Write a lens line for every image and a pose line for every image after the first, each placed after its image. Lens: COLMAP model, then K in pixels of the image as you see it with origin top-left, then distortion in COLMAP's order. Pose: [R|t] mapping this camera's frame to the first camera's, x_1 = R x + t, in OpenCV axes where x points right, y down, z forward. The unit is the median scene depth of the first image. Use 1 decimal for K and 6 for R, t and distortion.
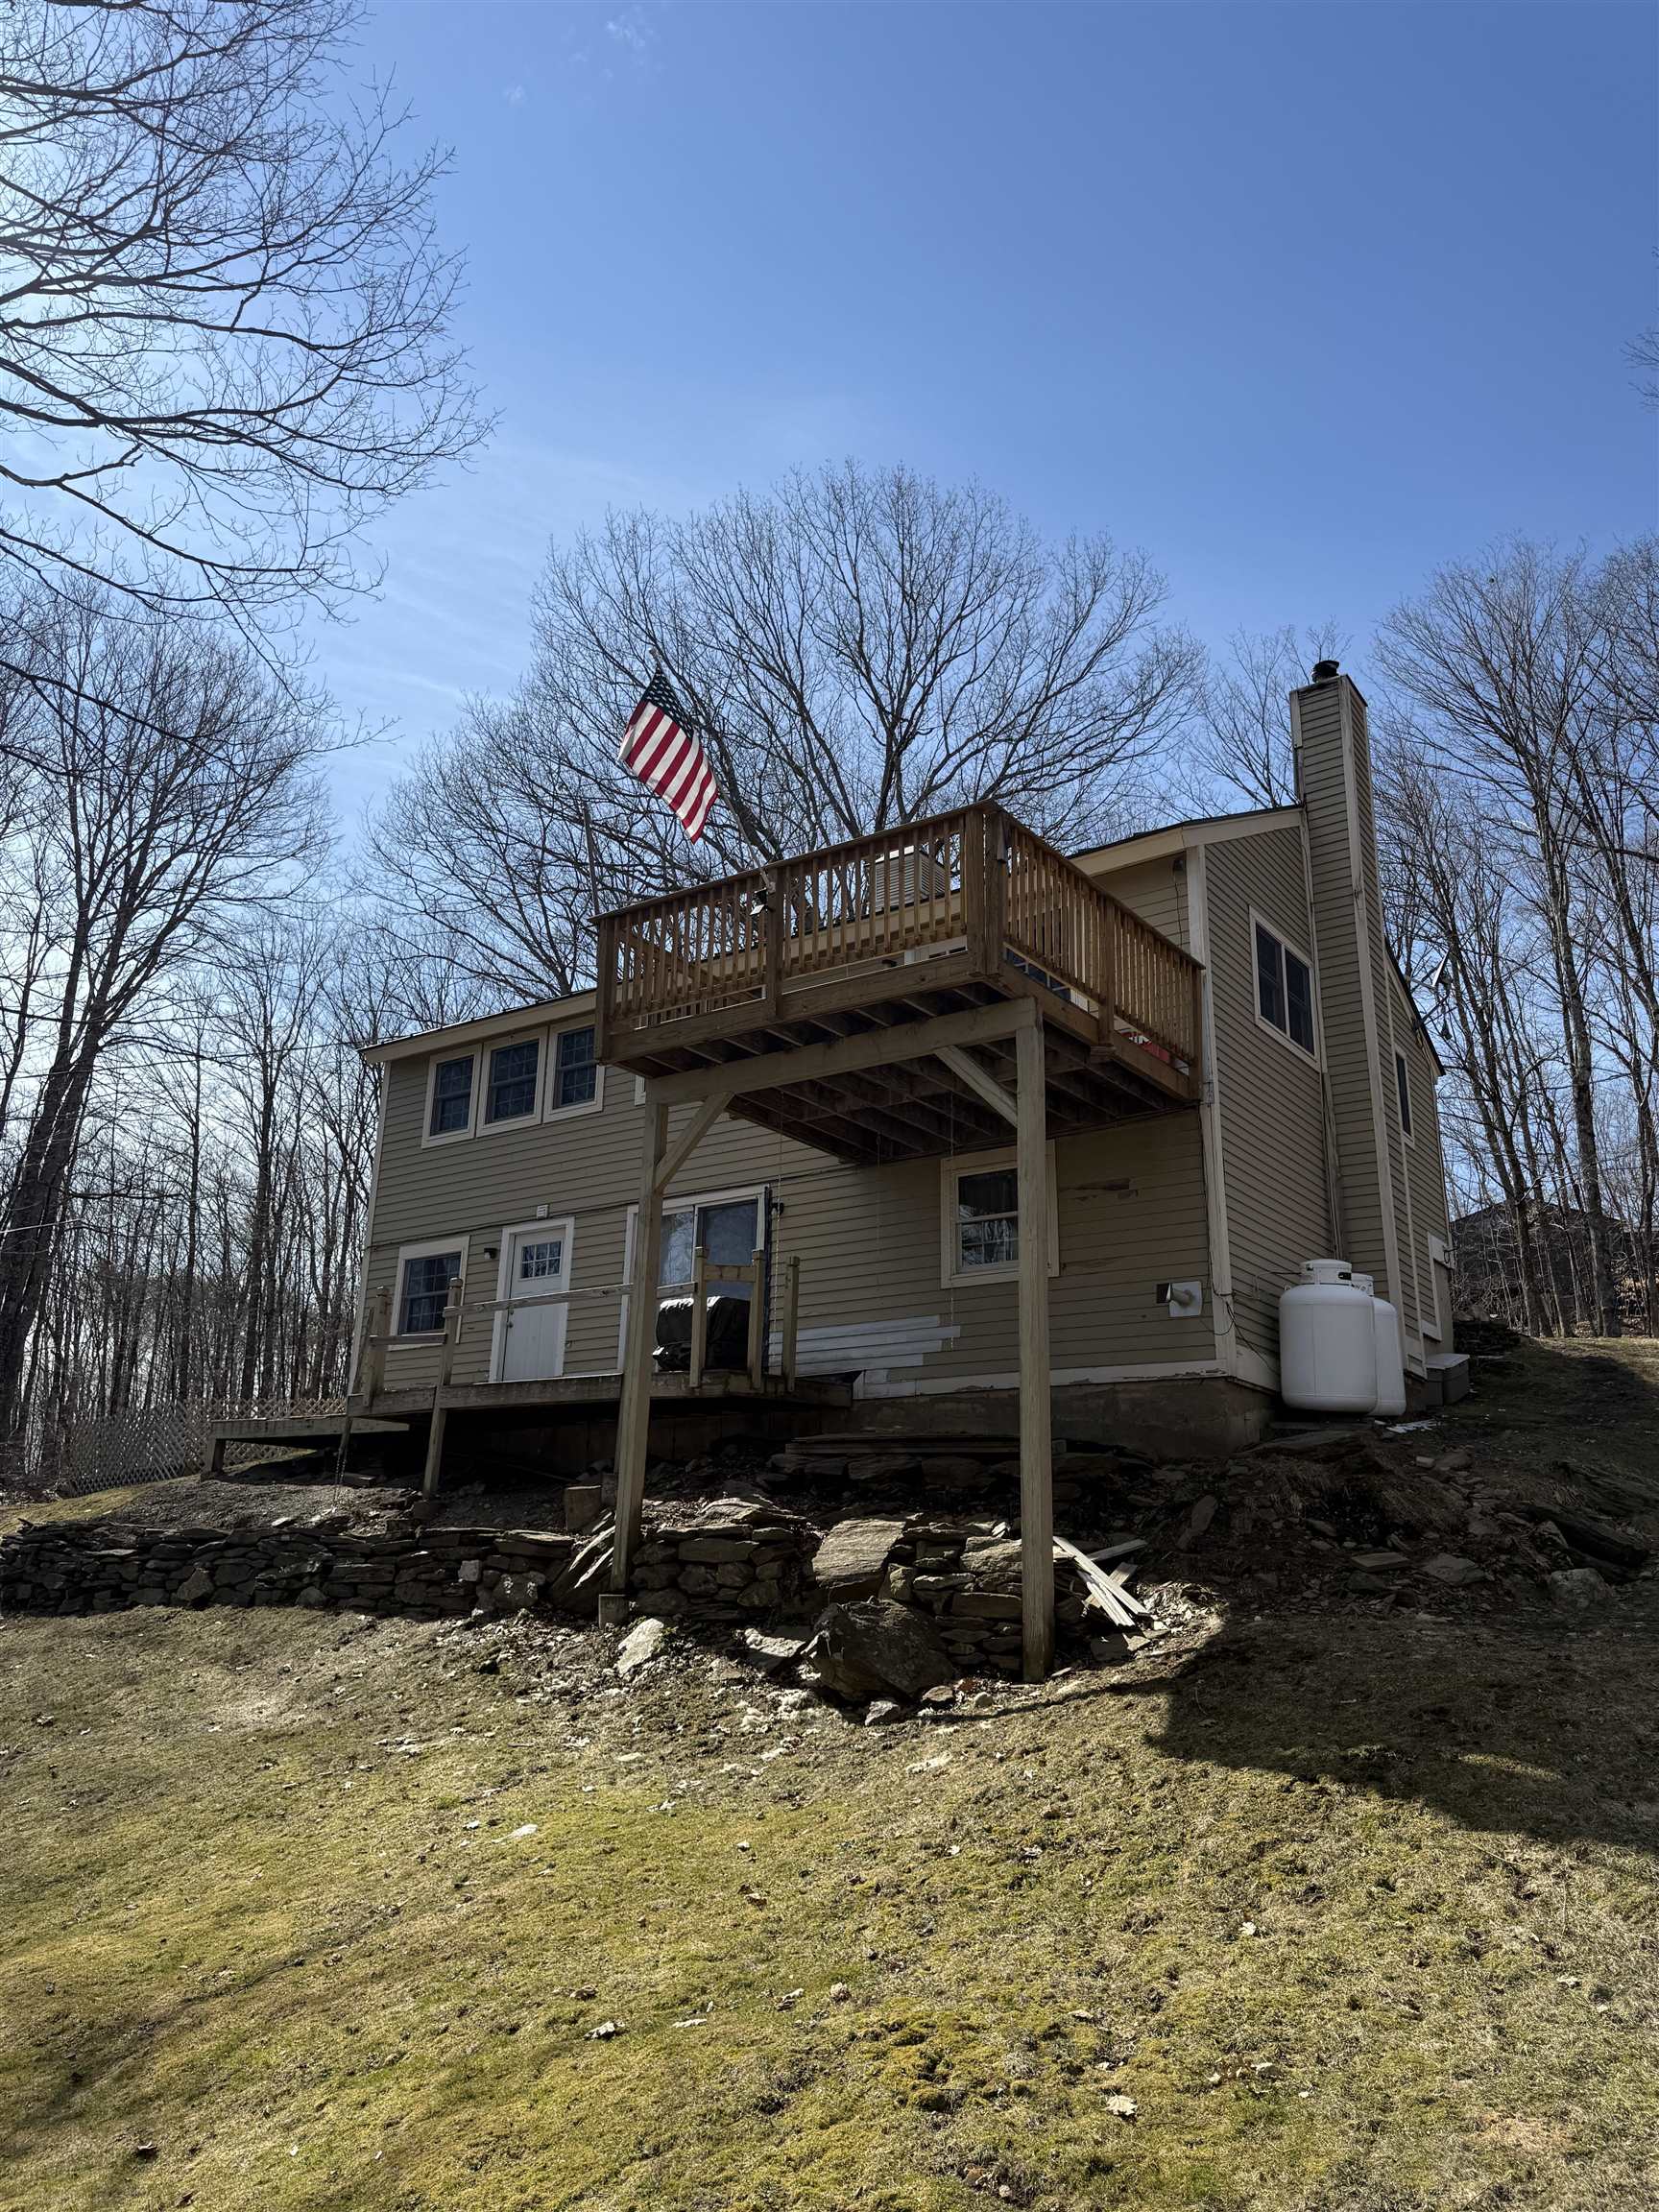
lens RADIAL K [[1572.0, 0, 835.3], [0, 1572.0, 1101.6], [0, 0, 1]] dist [0.003864, 0.000916]
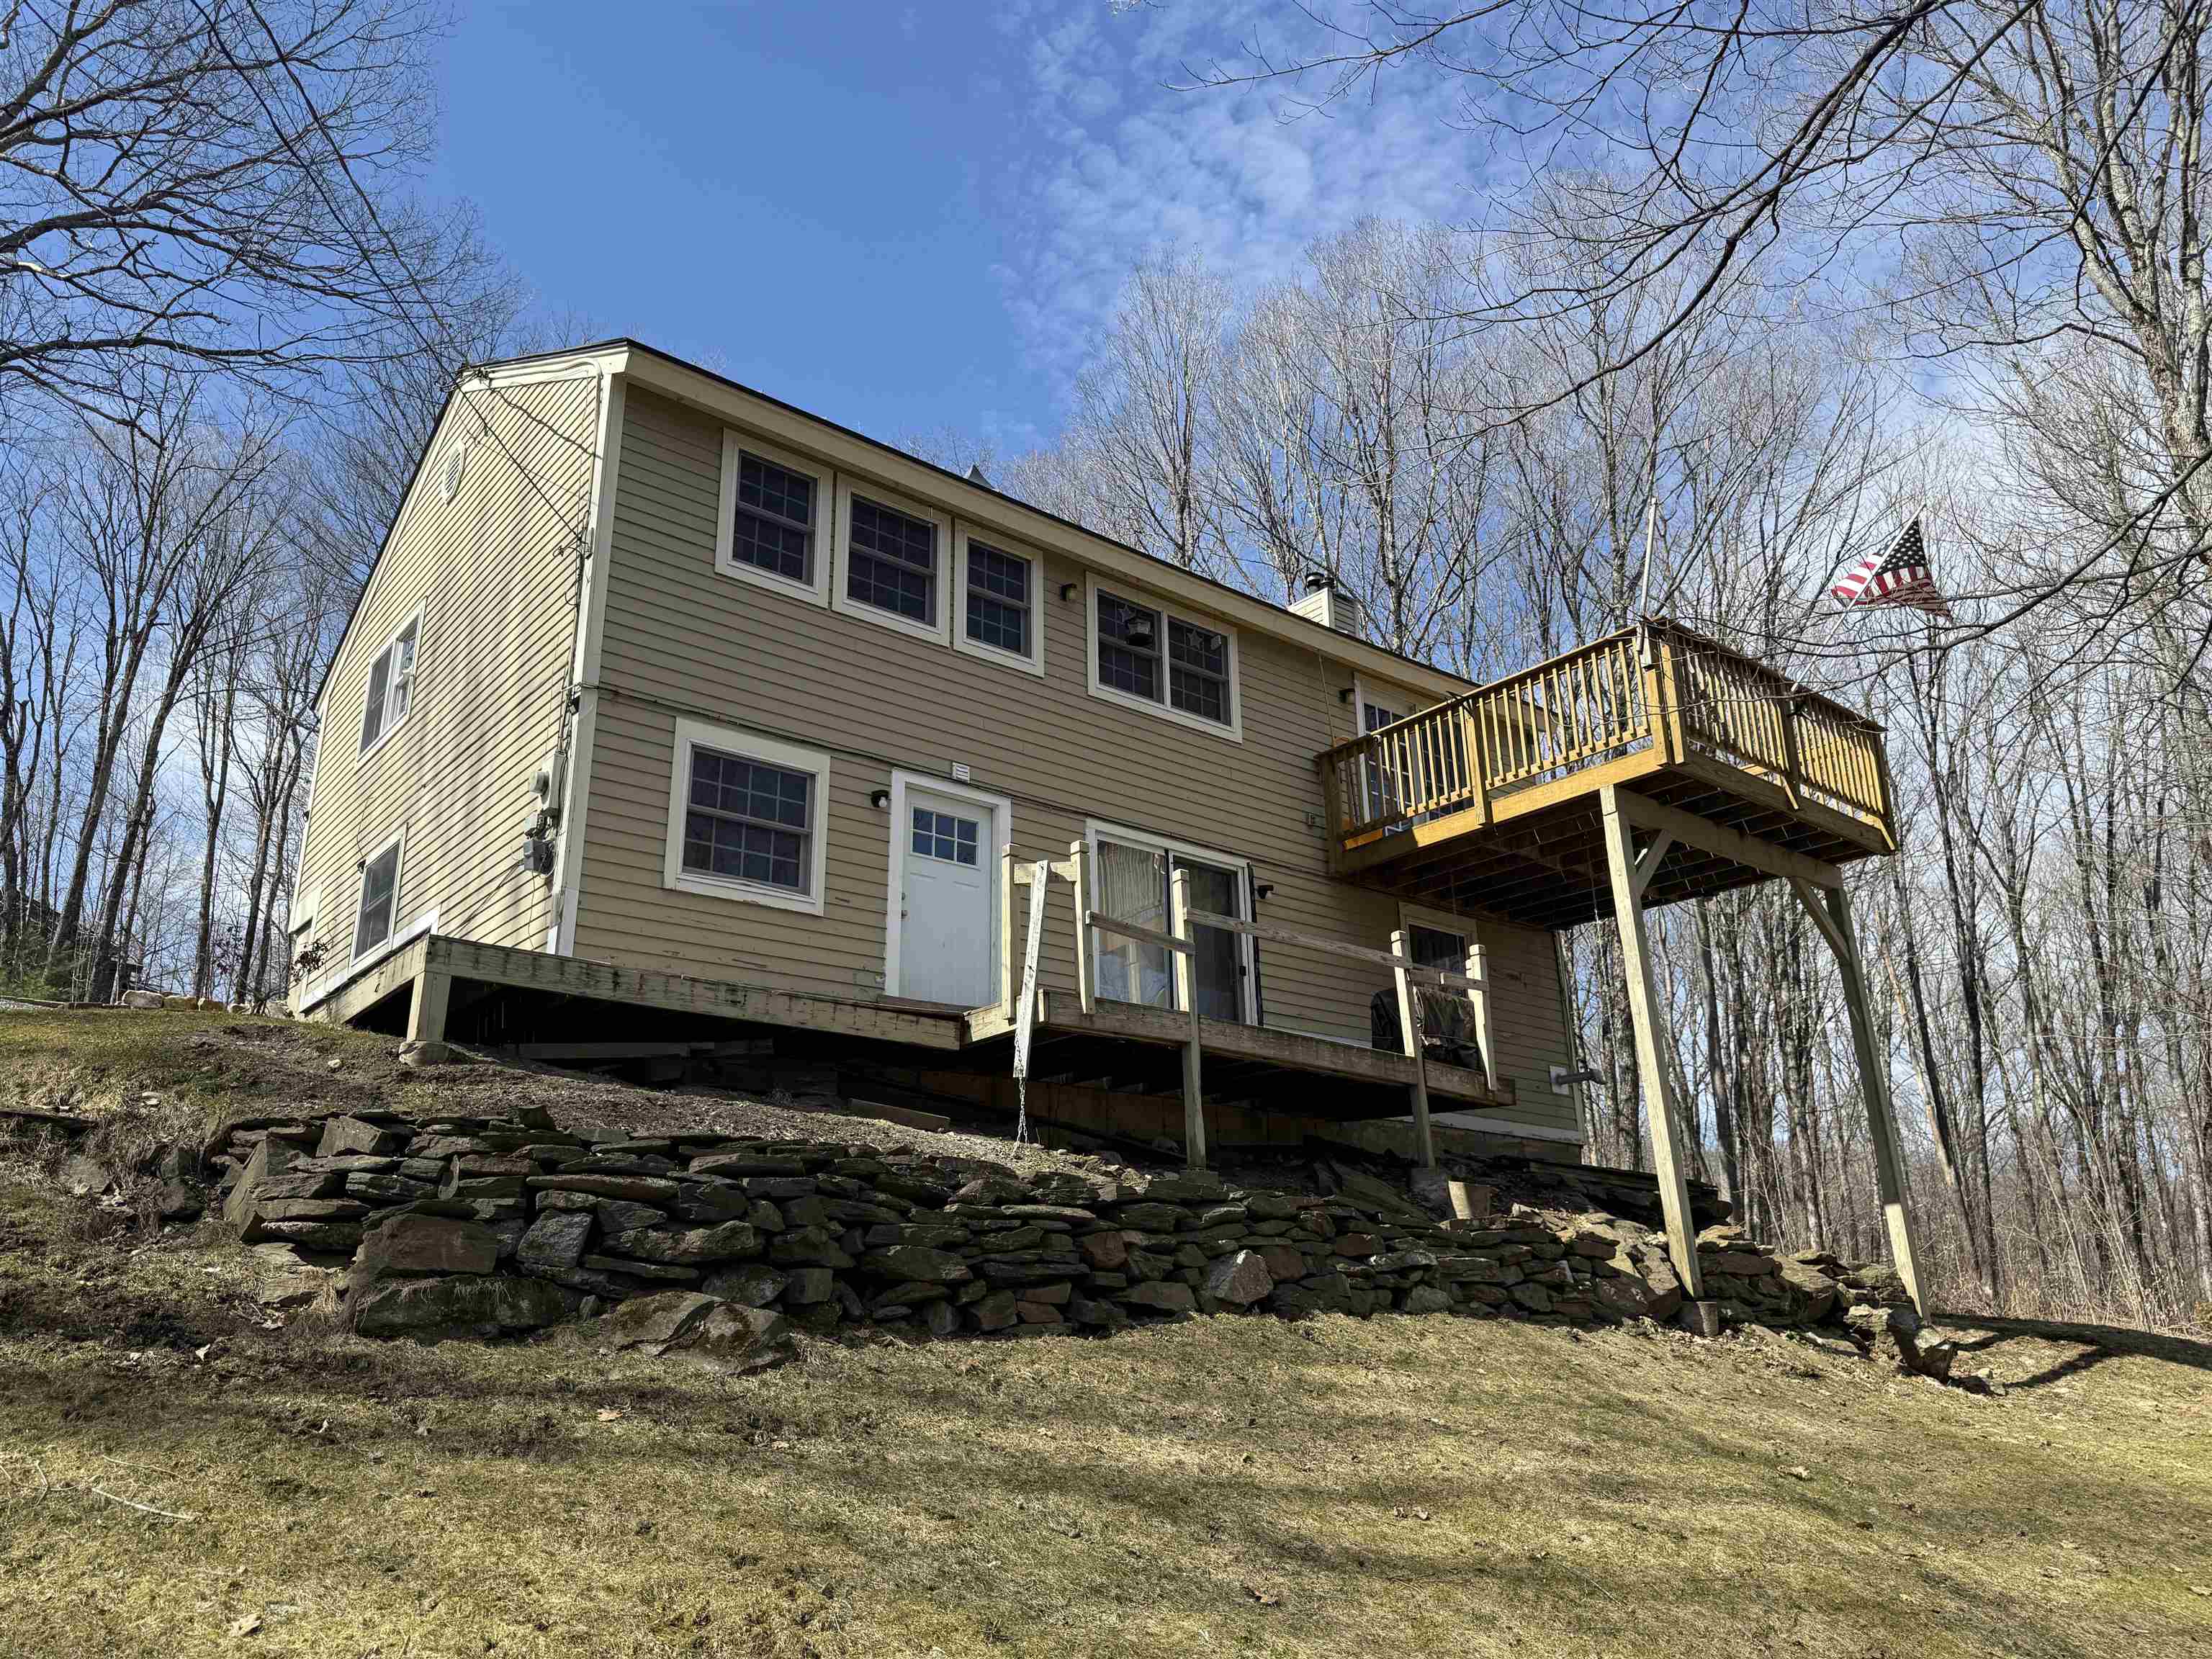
lens RADIAL K [[1572.0, 0, 1107.6], [0, 1572.0, 832.3], [0, 0, 1]] dist [0.003864, 0.000916]
pose [[0.261423, 0.294689, 0.919139, -0.803798], [-0.267399, 0.937095, -0.224391, 0.234015], [-0.927446, -0.187116, 0.323777, 0.700915]]
